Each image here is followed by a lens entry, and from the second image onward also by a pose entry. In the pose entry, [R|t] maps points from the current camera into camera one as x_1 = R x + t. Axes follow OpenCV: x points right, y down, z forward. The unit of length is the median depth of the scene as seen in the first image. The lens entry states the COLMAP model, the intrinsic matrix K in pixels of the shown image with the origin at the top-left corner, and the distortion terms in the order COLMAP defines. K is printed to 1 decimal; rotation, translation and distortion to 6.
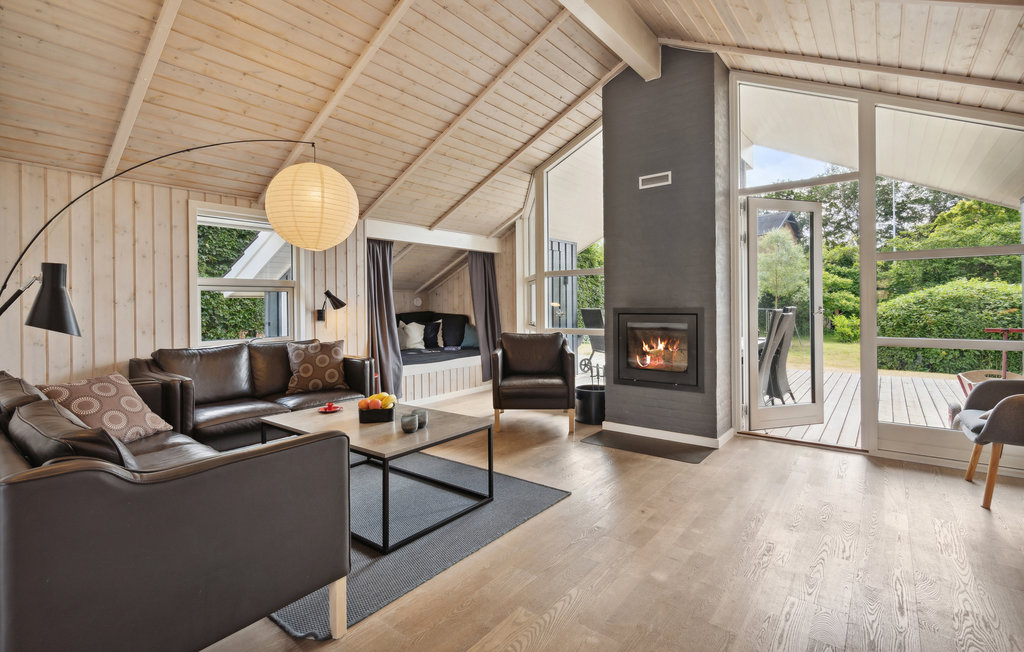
lens RADIAL K [[475.3, 0, 513.3], [0, 475.3, 315.8], [0, 0, 1]] dist [0.000051, -0.000477]
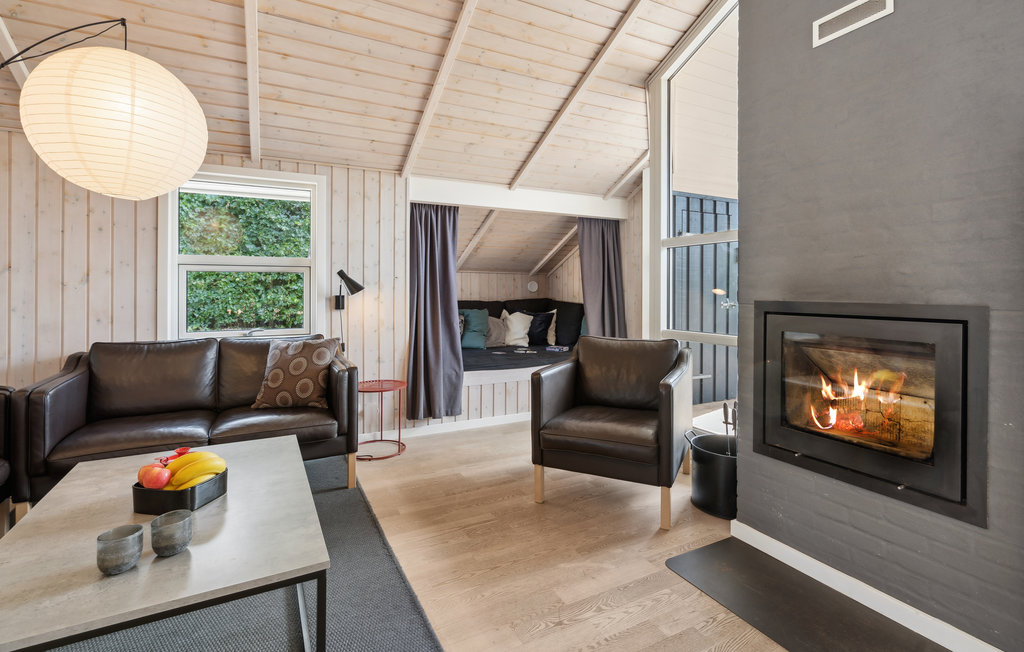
lens RADIAL K [[481.9, 0, 512.5], [0, 481.9, 298.5], [0, 0, 1]] dist [0.001367, 0.000523]
pose [[0.911920, 0.017159, -0.410009, 0.159230], [-0.019051, 0.999818, -0.000531, -0.011934], [0.409925, 0.008296, 0.912081, 0.367959]]
